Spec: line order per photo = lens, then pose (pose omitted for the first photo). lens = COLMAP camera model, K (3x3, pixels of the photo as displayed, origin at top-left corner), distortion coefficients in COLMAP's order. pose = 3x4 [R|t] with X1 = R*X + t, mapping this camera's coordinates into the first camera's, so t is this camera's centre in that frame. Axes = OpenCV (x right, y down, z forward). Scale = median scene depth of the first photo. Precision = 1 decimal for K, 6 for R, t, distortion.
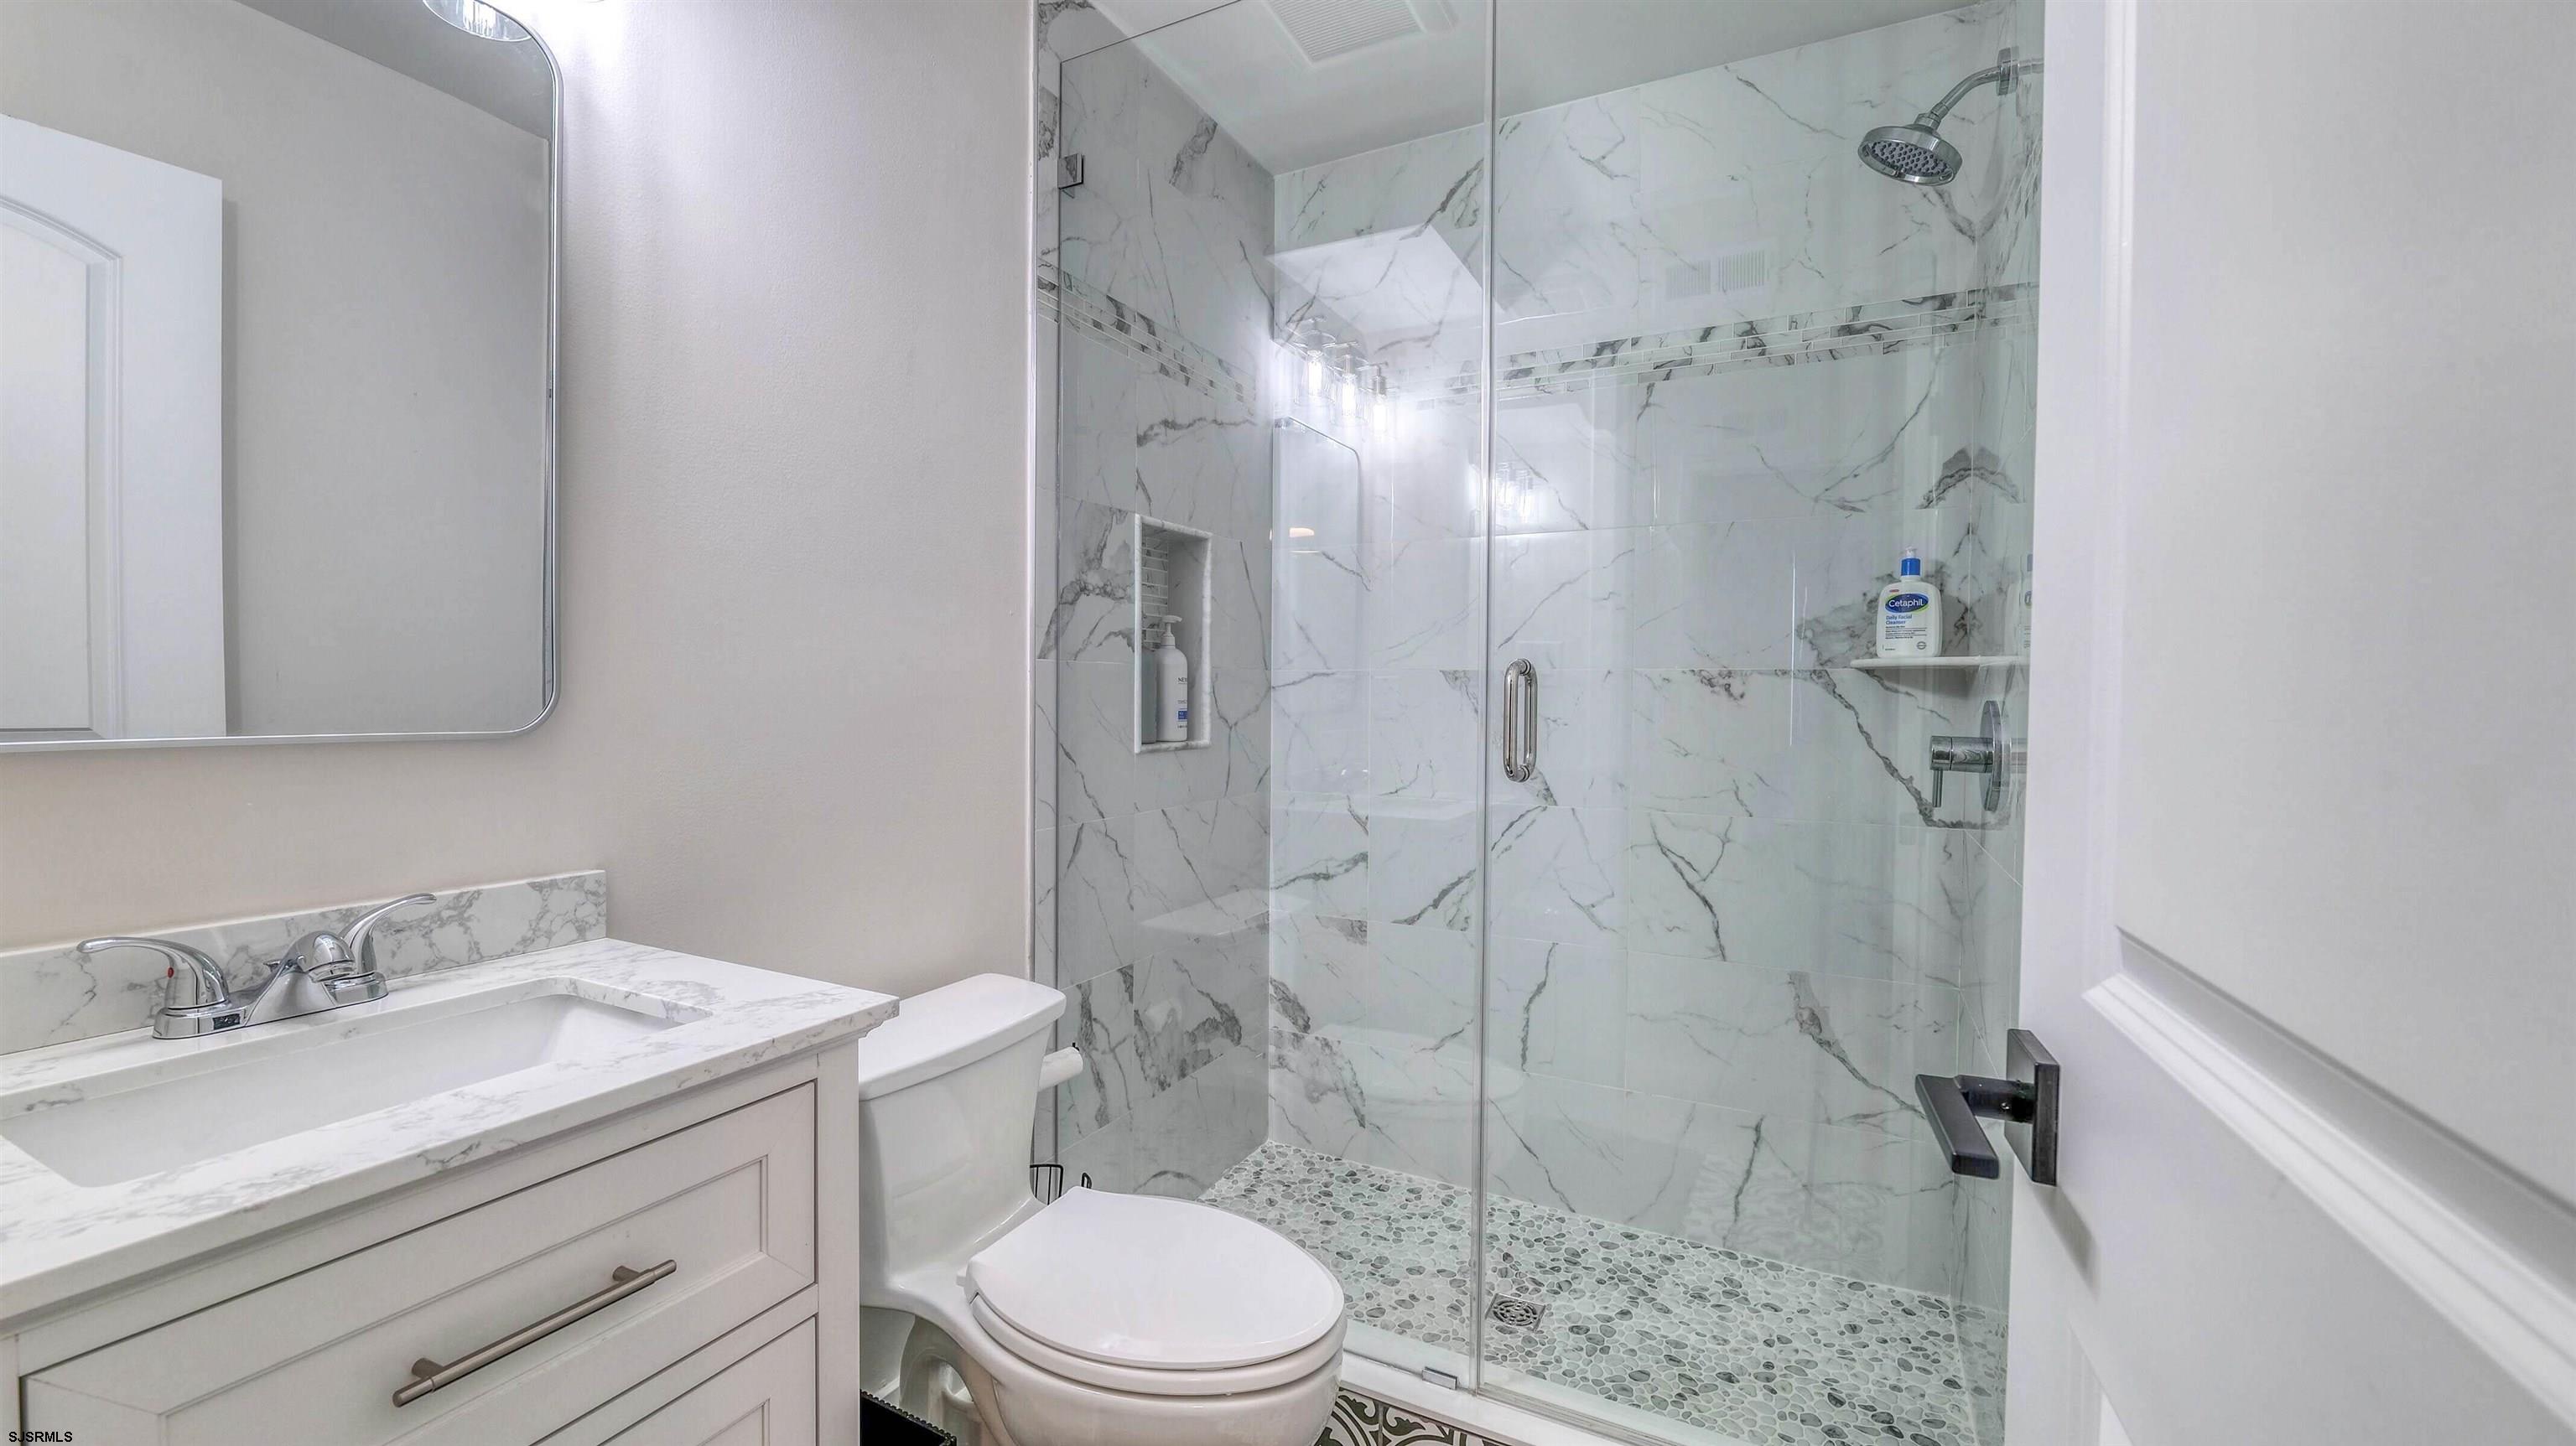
lens RADIAL K [[1050.6, 0, 1282.8], [0, 1050.6, 716.0], [0, 0, 1]] dist [-0.012242, 0.001294]
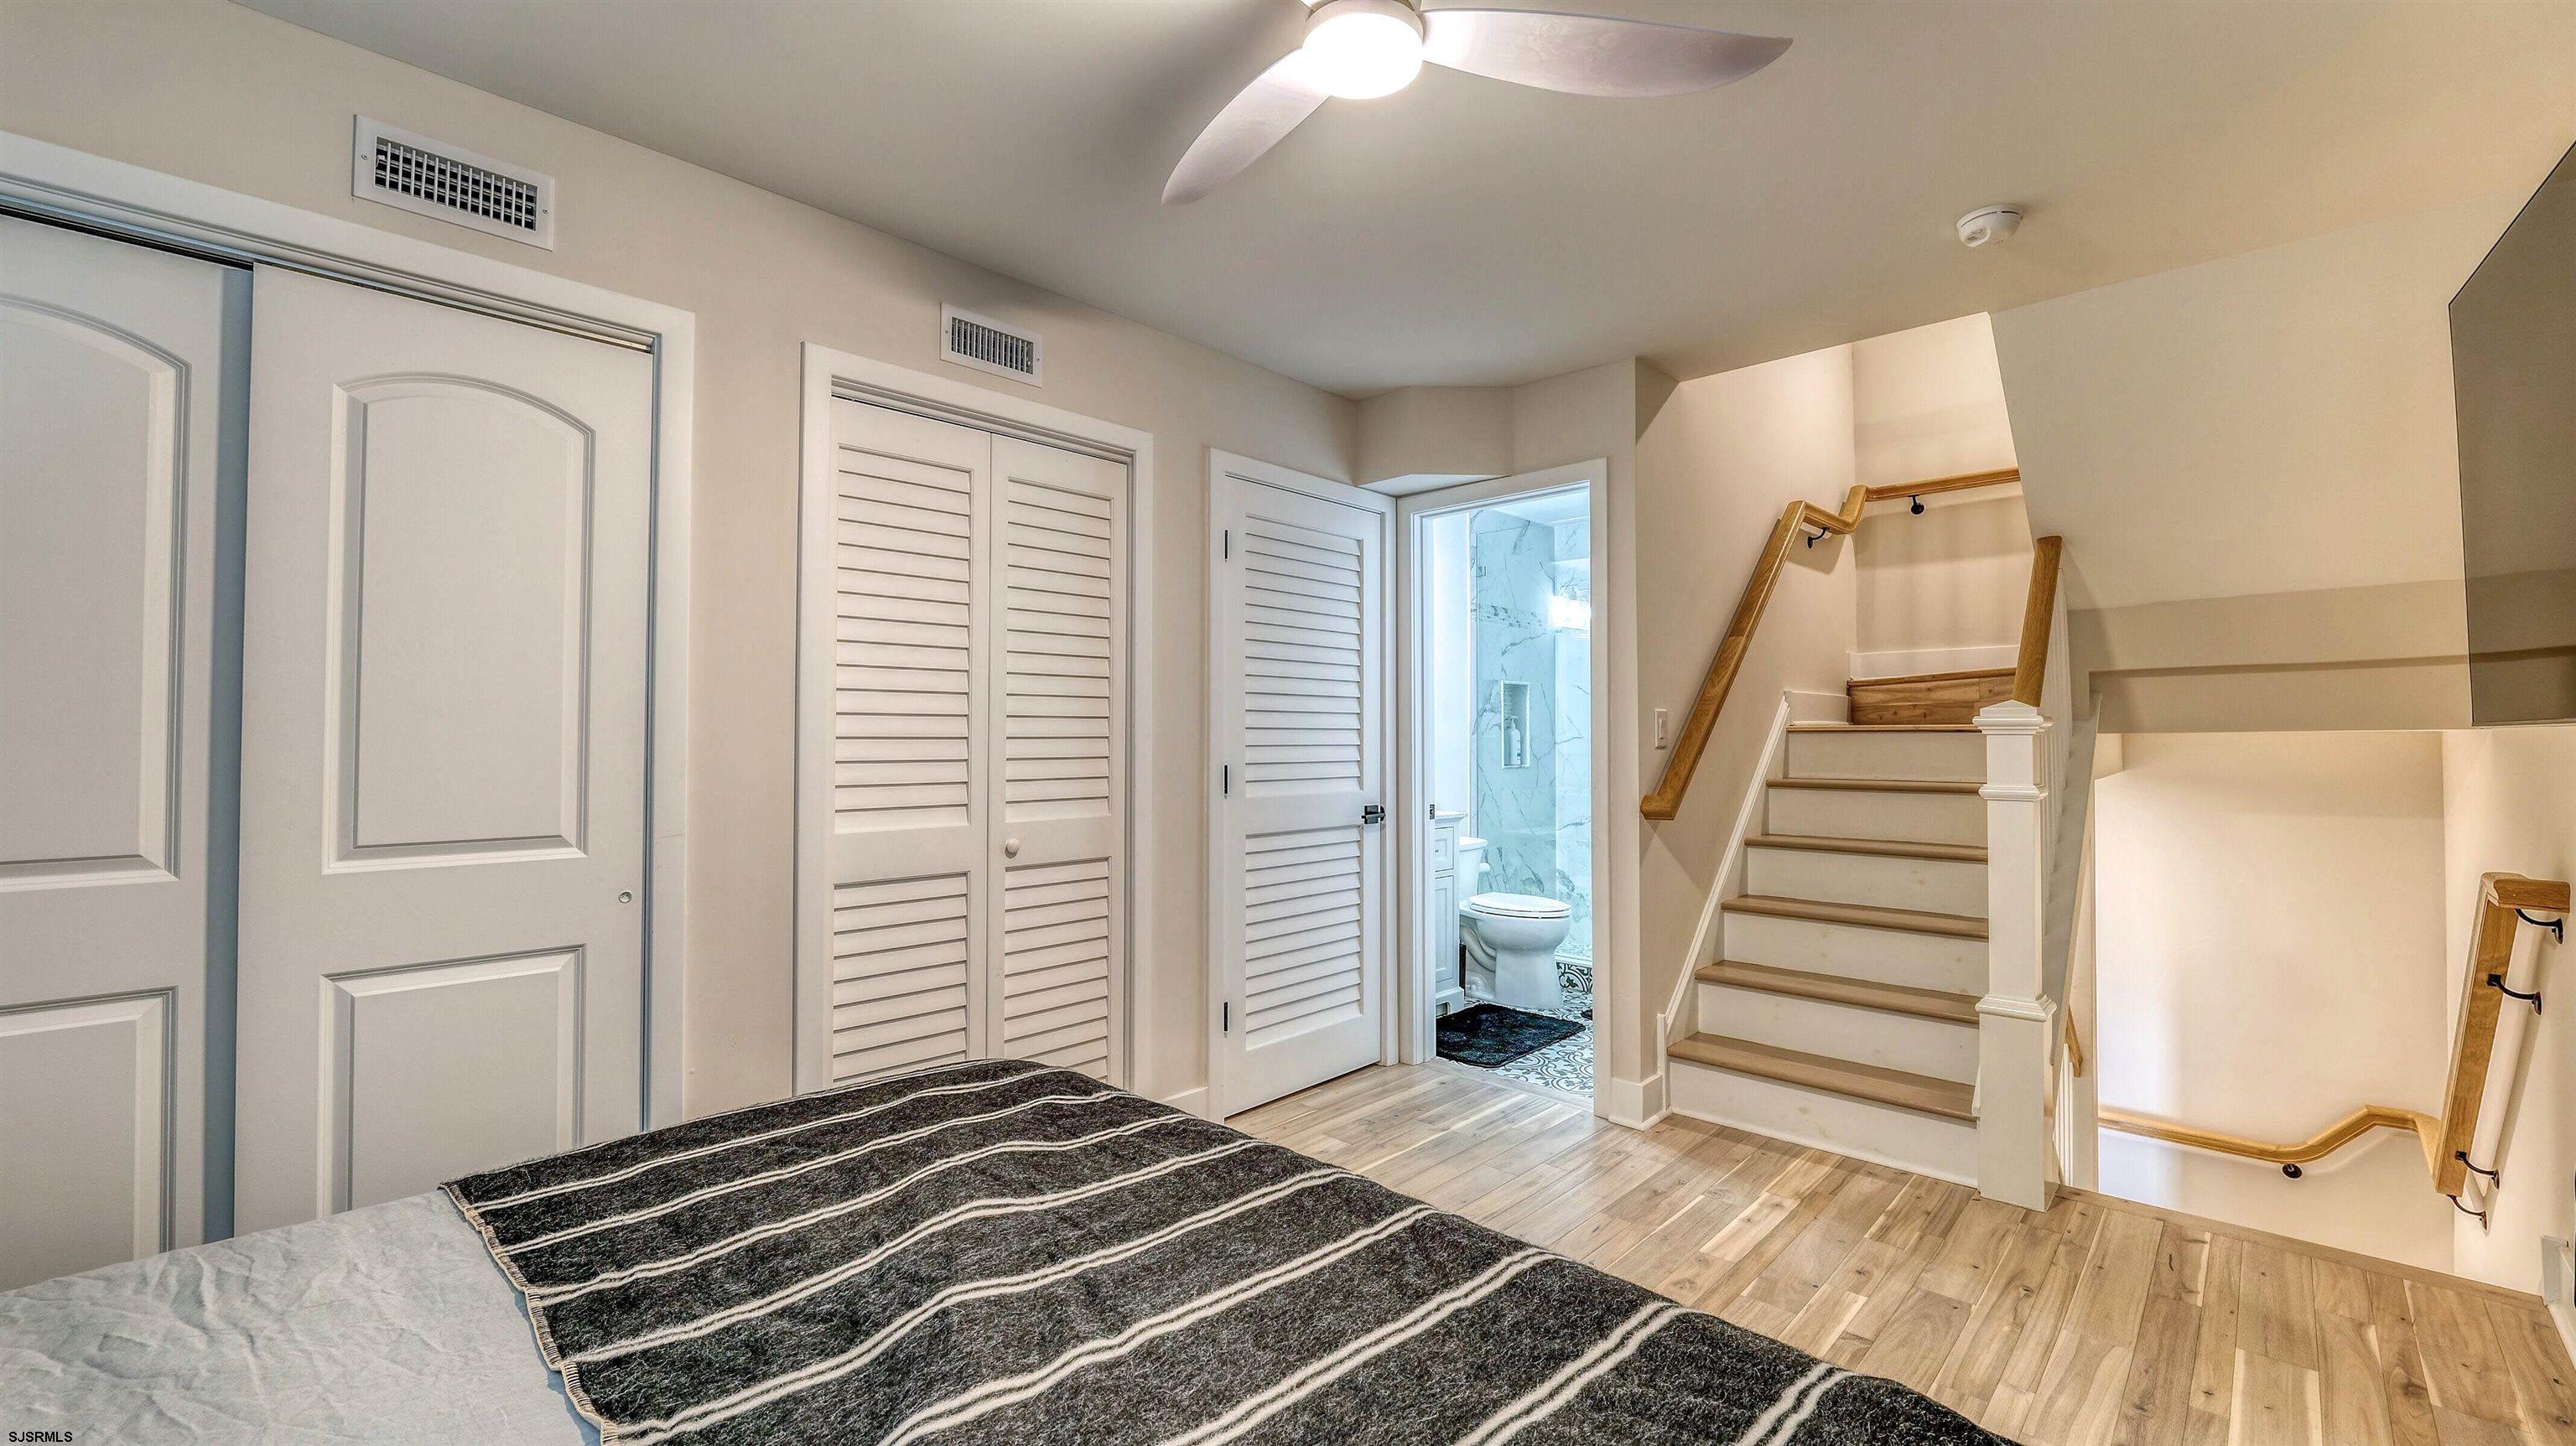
lens RADIAL K [[1050.6, 0, 1272.4], [0, 1050.6, 722.1], [0, 0, 1]] dist [-0.012242, 0.001294]
pose [[0.956398, -0.010987, -0.291860, 0.081261], [0.000218, 0.999319, -0.036906, 0.015329], [0.292066, 0.035233, 0.955749, -1.695163]]
